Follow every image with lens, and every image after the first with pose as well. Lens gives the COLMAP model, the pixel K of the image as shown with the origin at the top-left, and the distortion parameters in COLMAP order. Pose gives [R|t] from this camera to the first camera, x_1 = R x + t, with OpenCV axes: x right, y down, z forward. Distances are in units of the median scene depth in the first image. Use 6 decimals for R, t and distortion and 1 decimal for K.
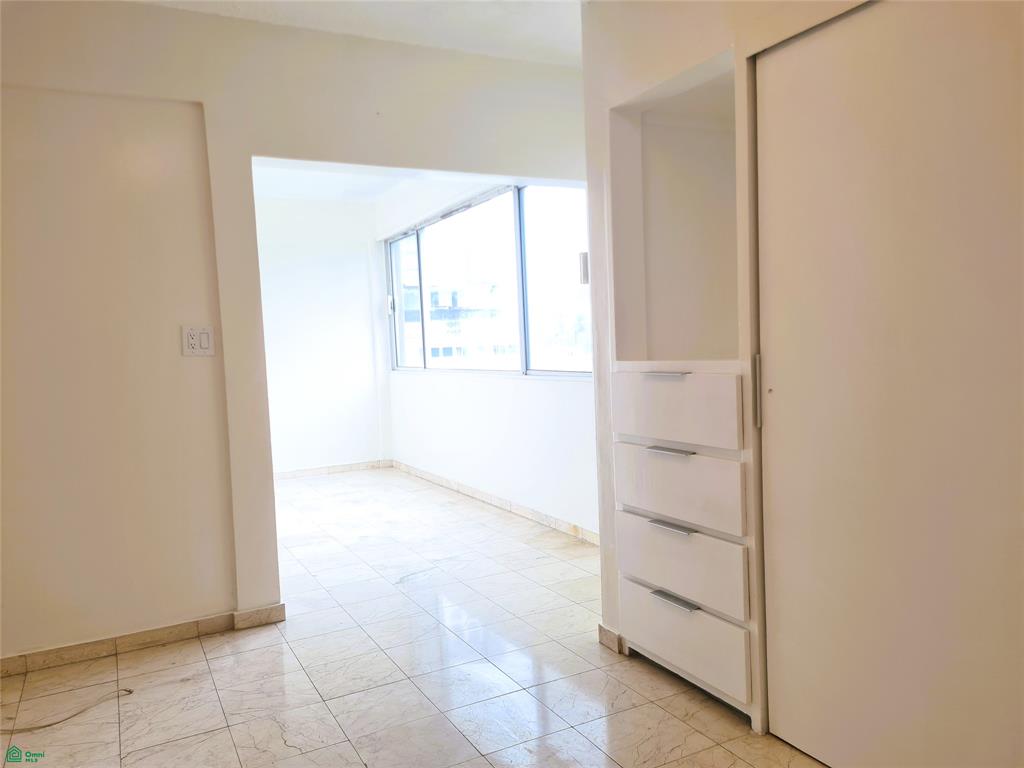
lens RADIAL K [[763.9, 0, 510.1], [0, 763.9, 398.4], [0, 0, 1]] dist [0.037929, -0.003903]
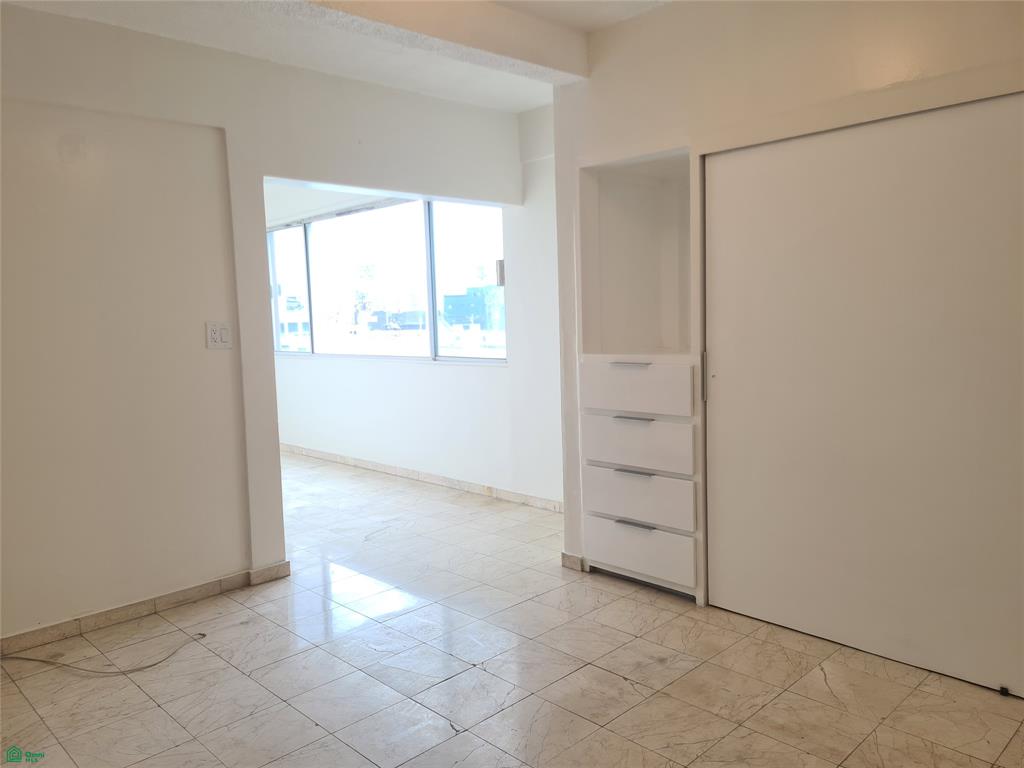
lens RADIAL K [[762.2, 0, 512.0], [0, 762.2, 384.0], [0, 0, 1]] dist [0.042196, 0.000415]
pose [[0.958051, -0.013056, 0.286300, -0.342585], [0.010496, 0.999890, 0.010475, -0.010715], [-0.286406, -0.007031, 0.958083, -0.237322]]
